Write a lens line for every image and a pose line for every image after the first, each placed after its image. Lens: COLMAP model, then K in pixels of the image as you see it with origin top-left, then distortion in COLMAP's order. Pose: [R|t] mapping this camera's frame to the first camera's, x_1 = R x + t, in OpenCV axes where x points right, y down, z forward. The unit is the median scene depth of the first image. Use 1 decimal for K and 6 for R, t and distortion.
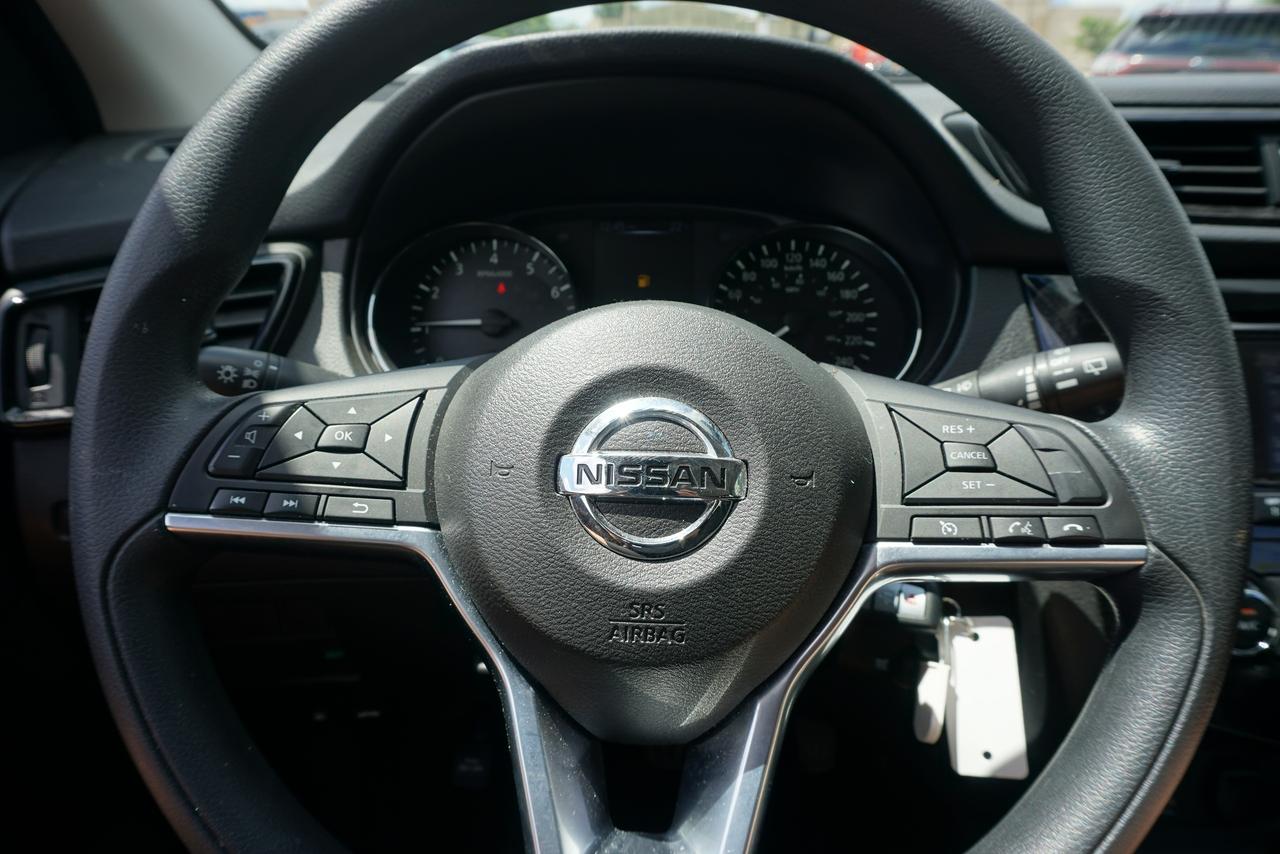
lens RADIAL K [[852.1, 0, 640.0], [0, 852.1, 427.0], [0, 0, 1]] dist [-0.049167, 0.042174]
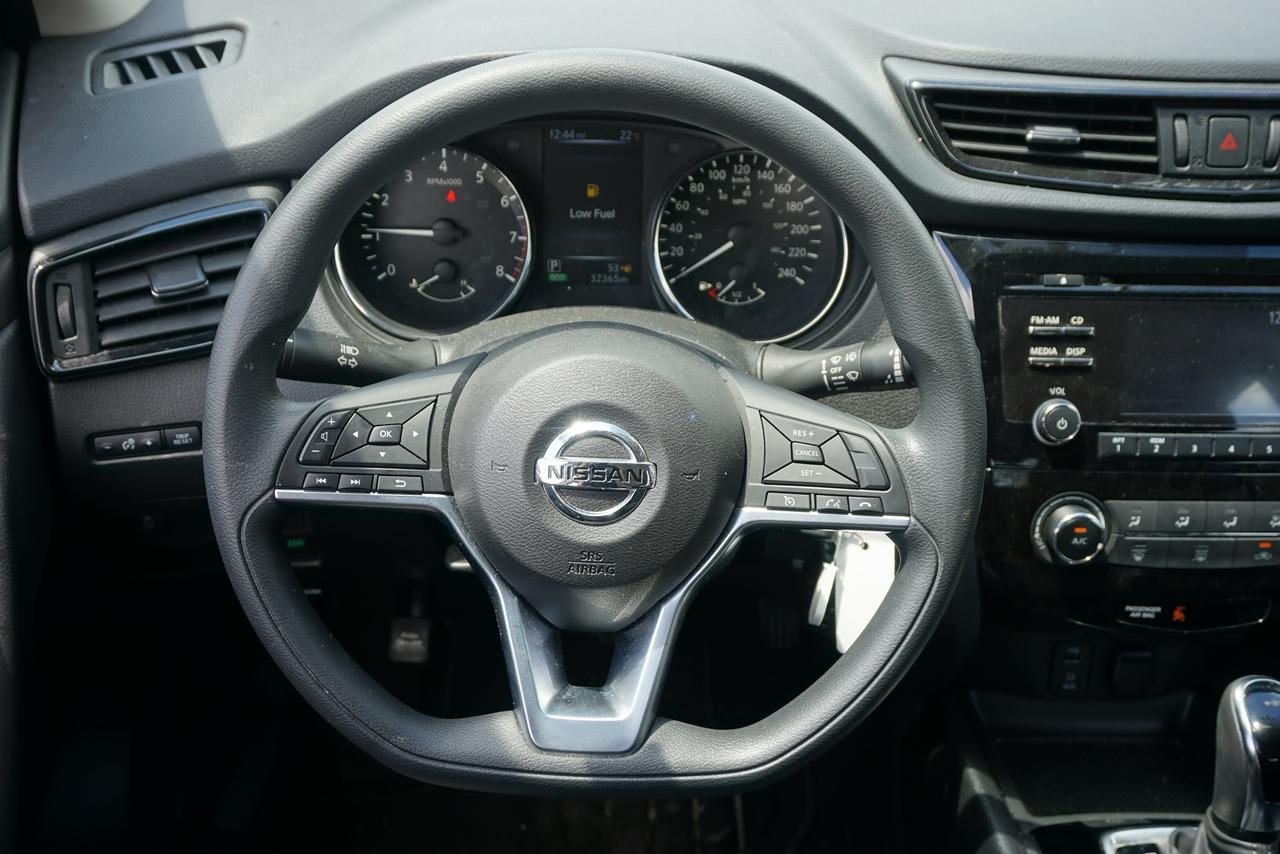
lens RADIAL K [[1426.8, 0, 640.0], [0, 1426.8, 427.0], [0, 0, 1]] dist [0.015375, 0.014749]
pose [[0.999117, 0.010138, 0.040764, -0.011435], [-0.019453, 0.971777, 0.235096, -0.595967], [-0.037230, -0.235682, 0.971117, -1.425344]]
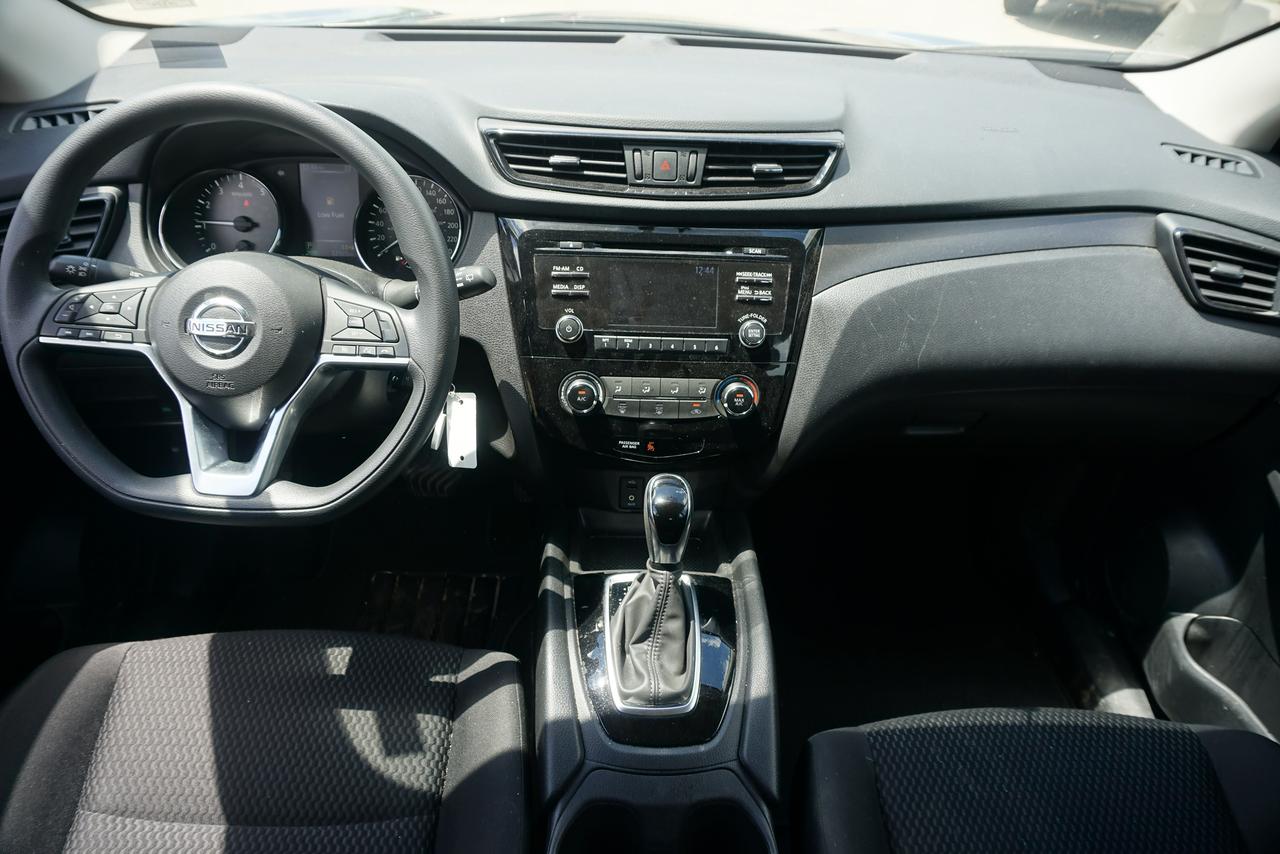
lens RADIAL K [[852.1, 0, 640.0], [0, 852.1, 427.0], [0, 0, 1]] dist [-0.049167, 0.042174]
pose [[0.998741, 0.023424, 0.044368, 1.136370], [-0.032783, 0.974112, 0.223678, -0.257475], [-0.037980, -0.224851, 0.973653, -1.598547]]
